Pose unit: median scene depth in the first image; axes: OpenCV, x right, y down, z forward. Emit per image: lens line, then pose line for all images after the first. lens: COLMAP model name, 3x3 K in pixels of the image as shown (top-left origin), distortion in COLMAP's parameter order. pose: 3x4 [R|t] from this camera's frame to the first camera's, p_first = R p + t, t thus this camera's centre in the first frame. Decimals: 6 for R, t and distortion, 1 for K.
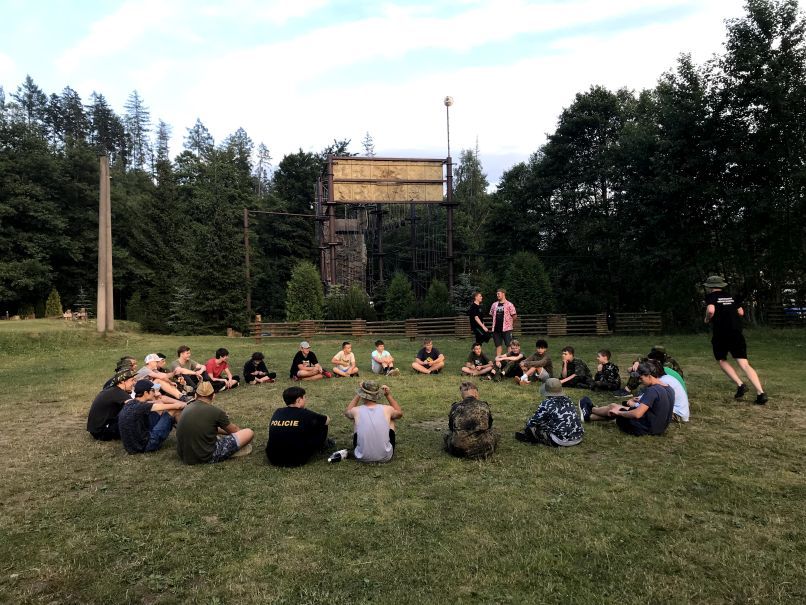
lens RADIAL K [[666.1, 0, 399.0], [0, 666.1, 308.9], [0, 0, 1]] dist [0.039532, -0.048409]
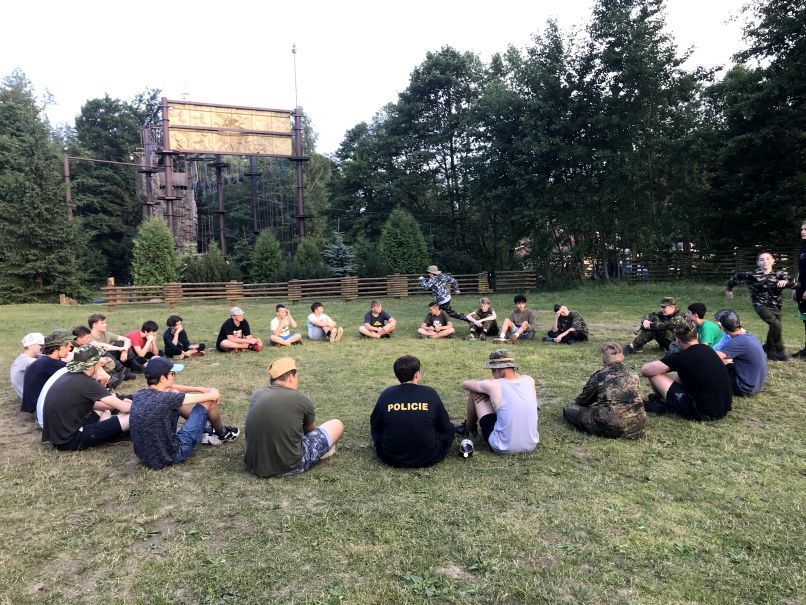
lens RADIAL K [[666.1, 0, 398.6], [0, 666.1, 300.4], [0, 0, 1]] dist [0.039532, -0.048409]
pose [[0.959133, -0.021906, 0.282106, -0.099003], [0.010328, 0.999045, 0.042464, 0.005605], [-0.282767, -0.037815, 0.958443, 0.081151]]
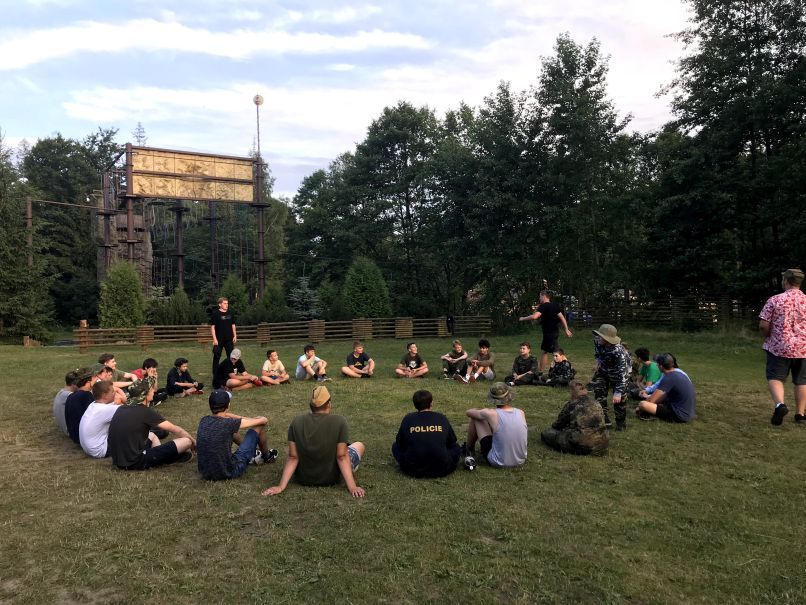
lens RADIAL K [[666.1, 0, 400.9], [0, 666.1, 301.4], [0, 0, 1]] dist [0.039532, -0.048409]
pose [[0.932411, 0.005020, 0.361366, -0.137914], [0.002288, 0.999801, -0.019793, 0.003097], [-0.361393, 0.019281, 0.932214, 0.041981]]
